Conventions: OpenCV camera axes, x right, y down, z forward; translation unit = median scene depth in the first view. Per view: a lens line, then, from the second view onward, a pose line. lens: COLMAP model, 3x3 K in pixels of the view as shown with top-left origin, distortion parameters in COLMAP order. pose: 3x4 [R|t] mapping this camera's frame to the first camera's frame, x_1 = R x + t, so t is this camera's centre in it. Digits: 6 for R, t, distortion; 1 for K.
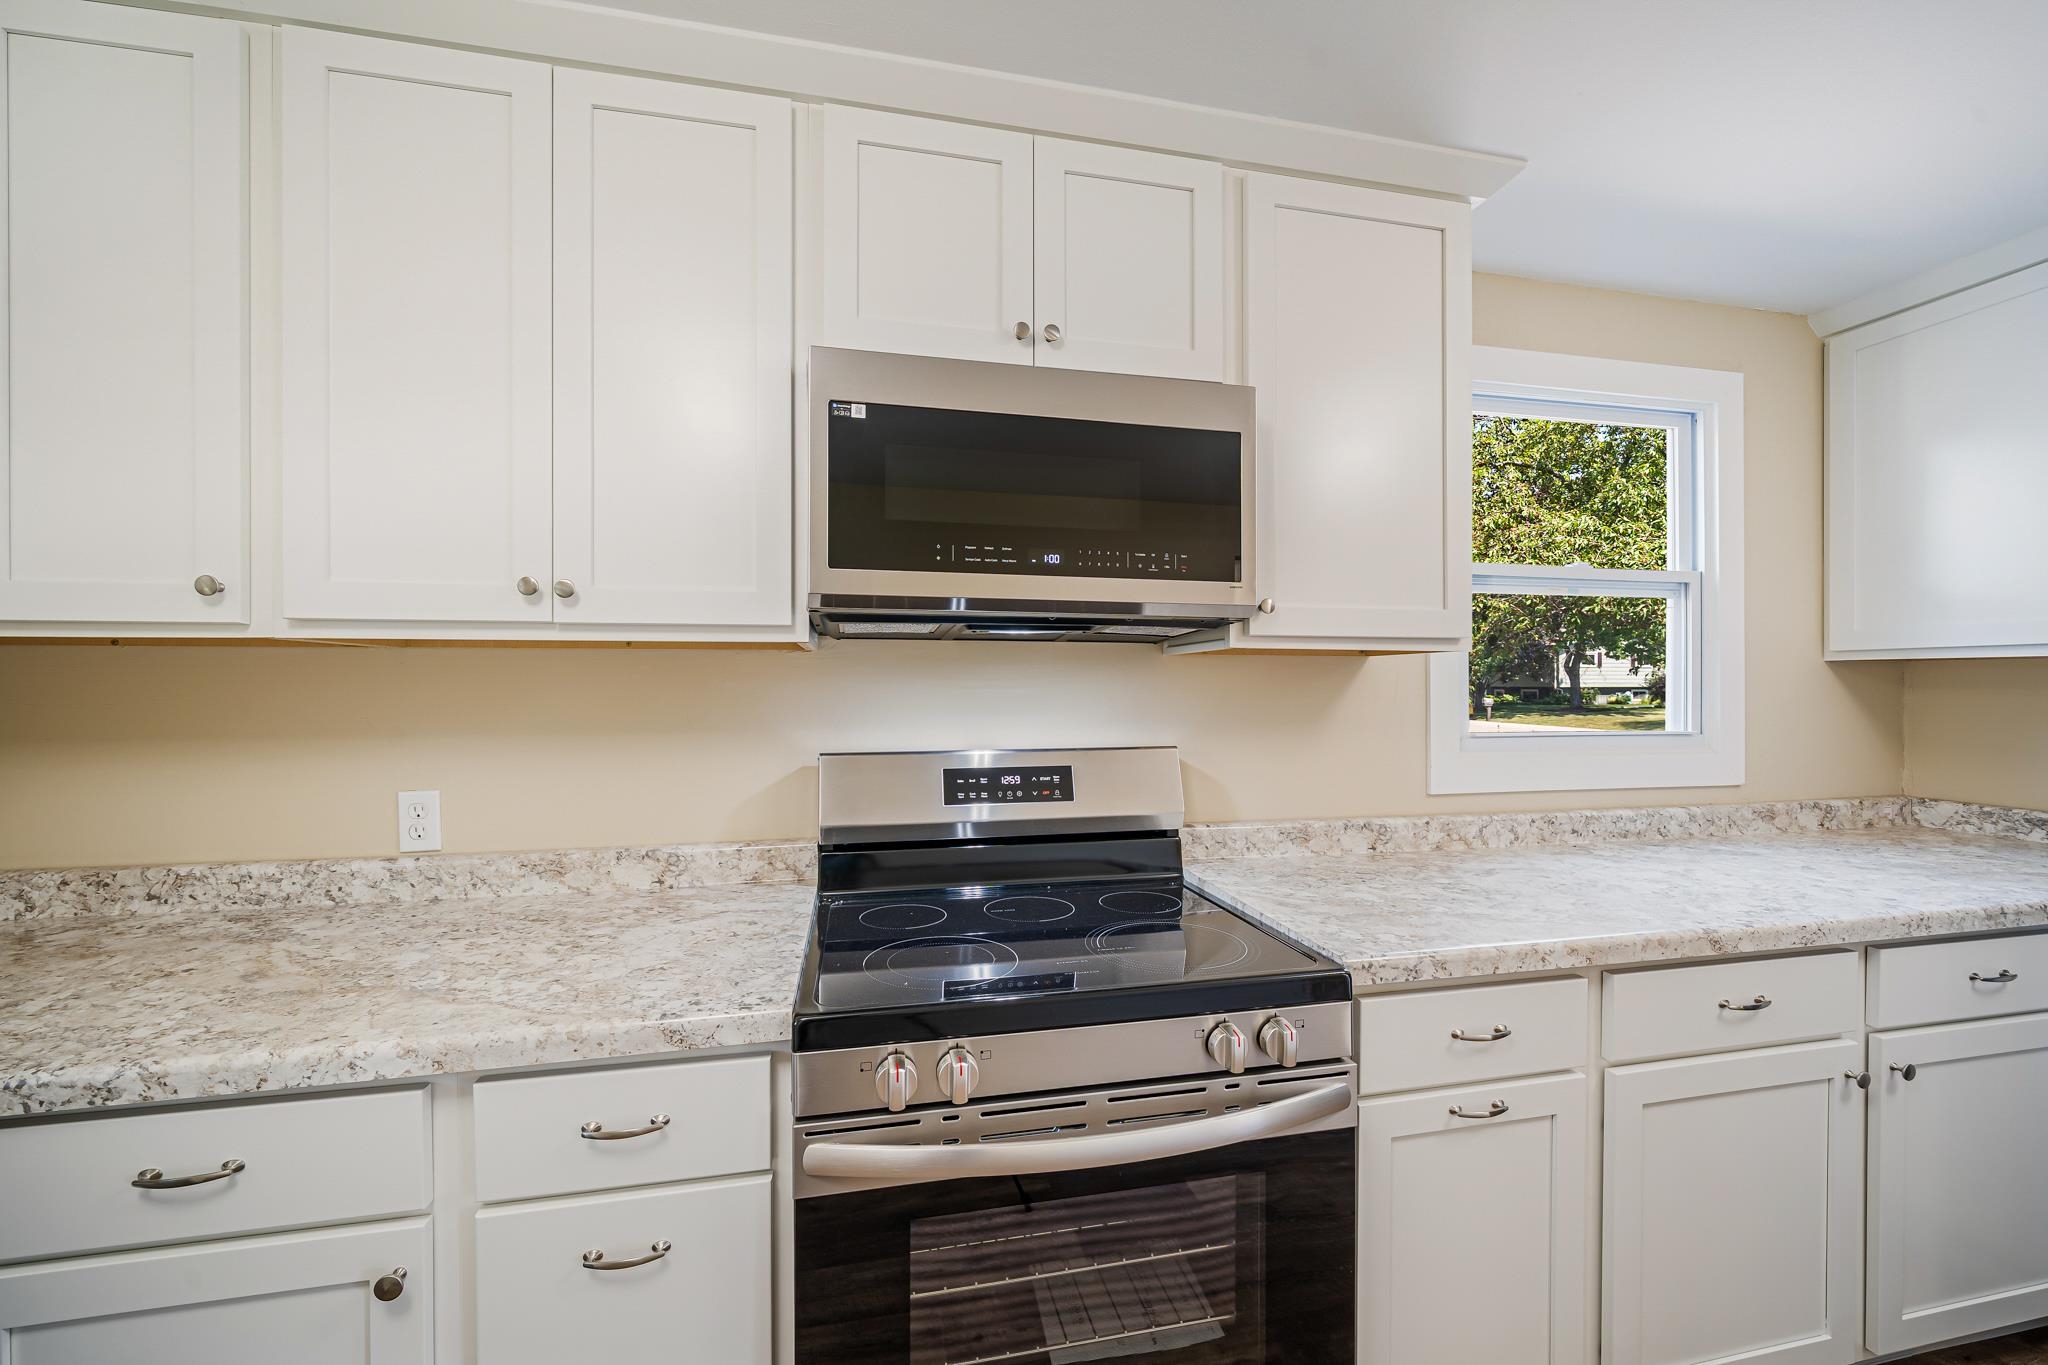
lens RADIAL K [[766.8, 0, 1017.3], [0, 766.8, 684.8], [0, 0, 1]] dist [-0.002878, -0.000128]
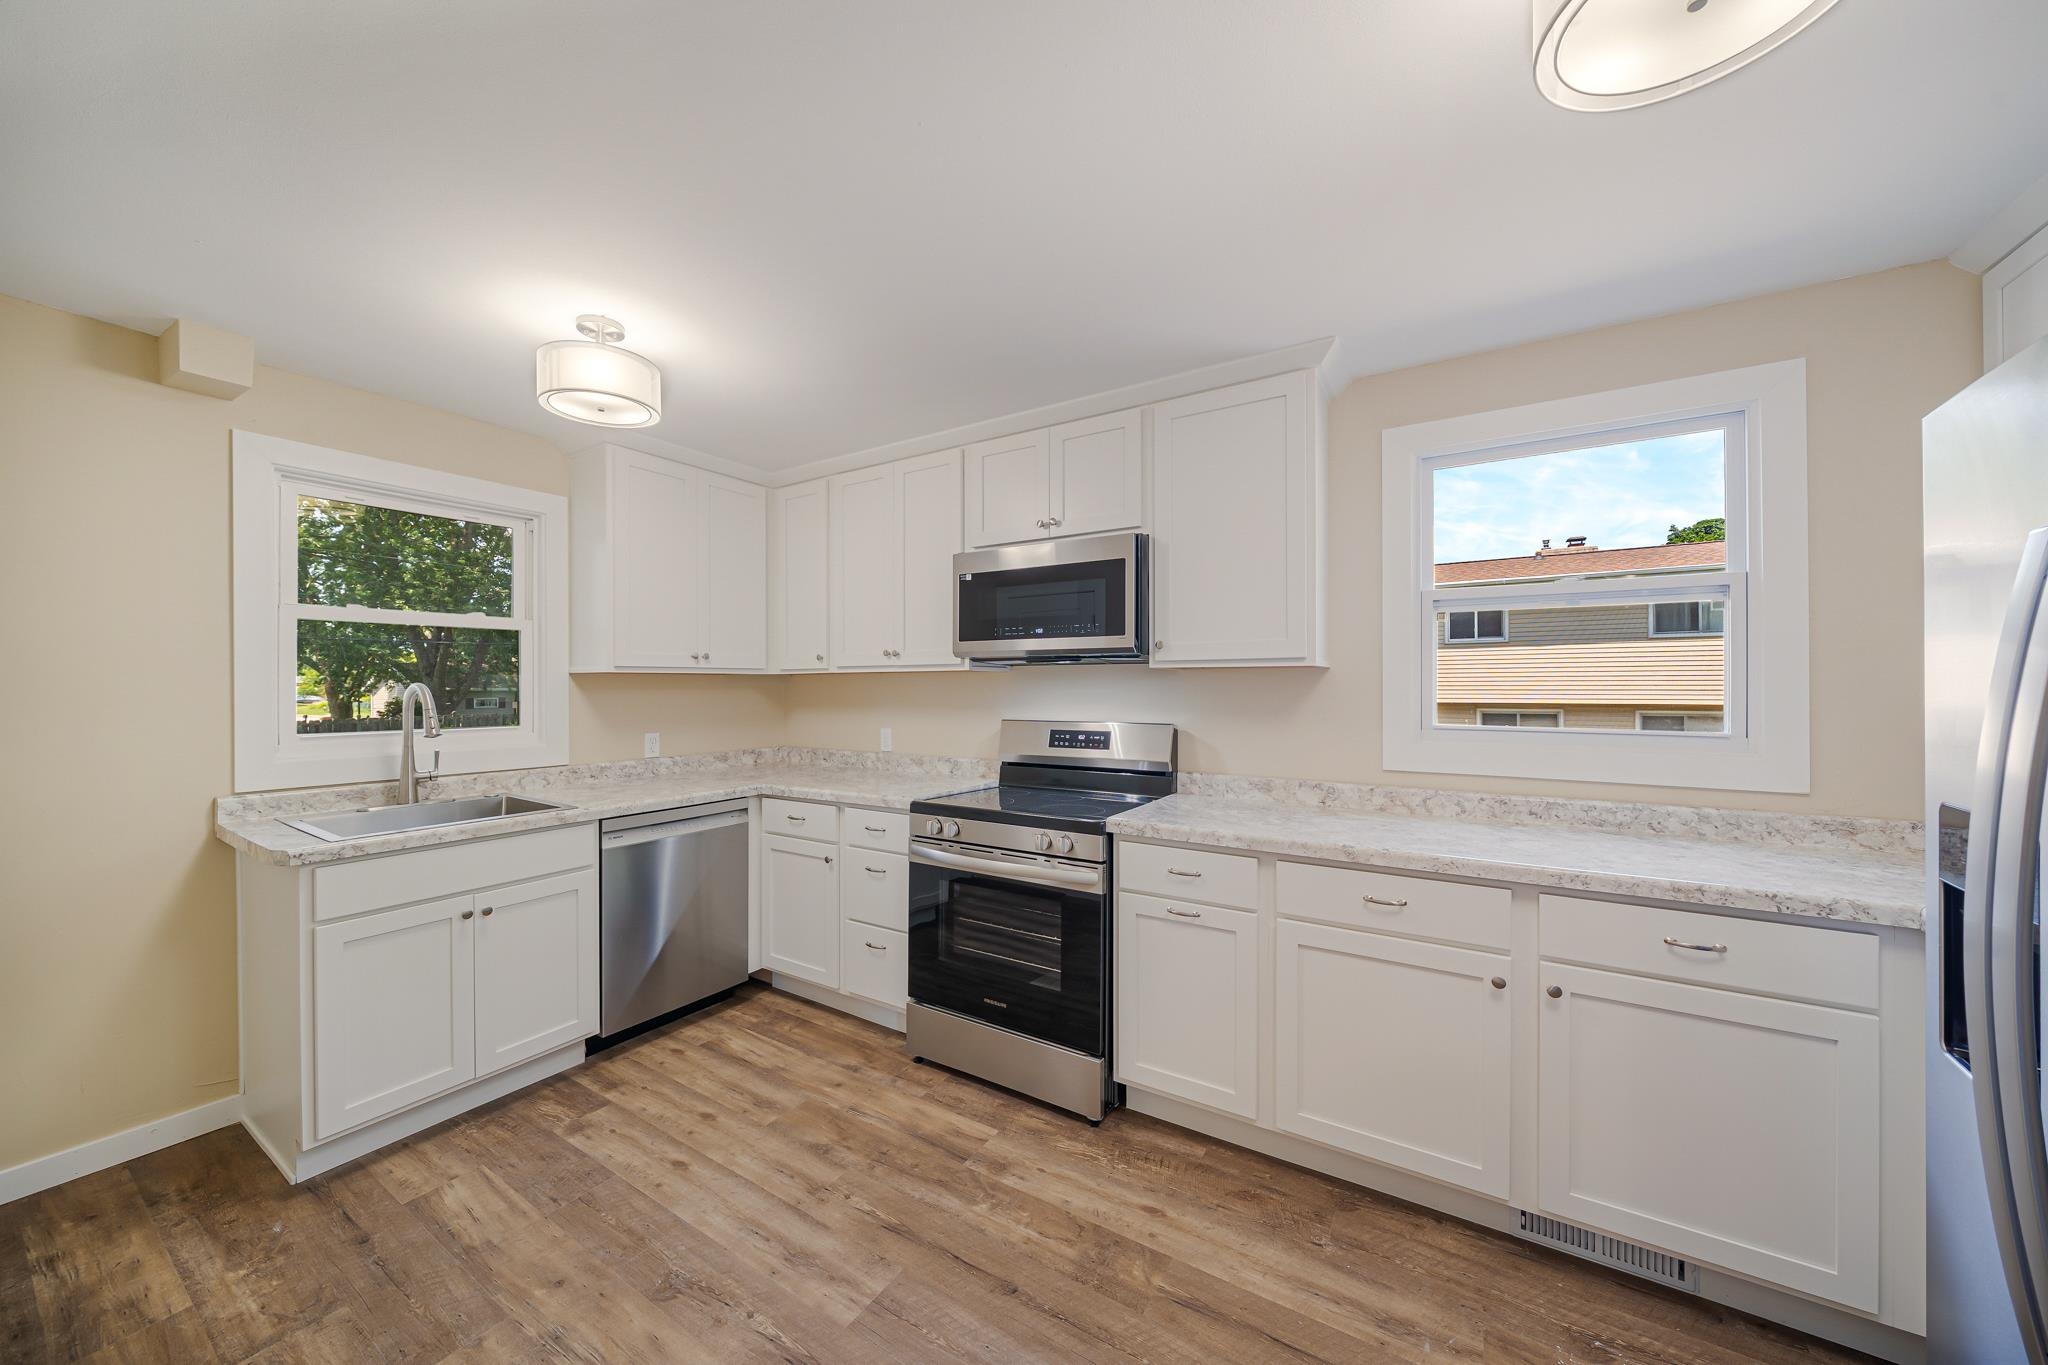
lens RADIAL K [[707.3, 0, 1003.1], [0, 707.3, 686.0], [0, 0, 1]] dist [-0.001924, 0.000052]
pose [[0.713347, -0.001277, -0.700810, 1.316242], [0.002110, 0.999998, 0.000326, -0.006906], [0.700808, -0.001711, 0.713348, -0.487468]]
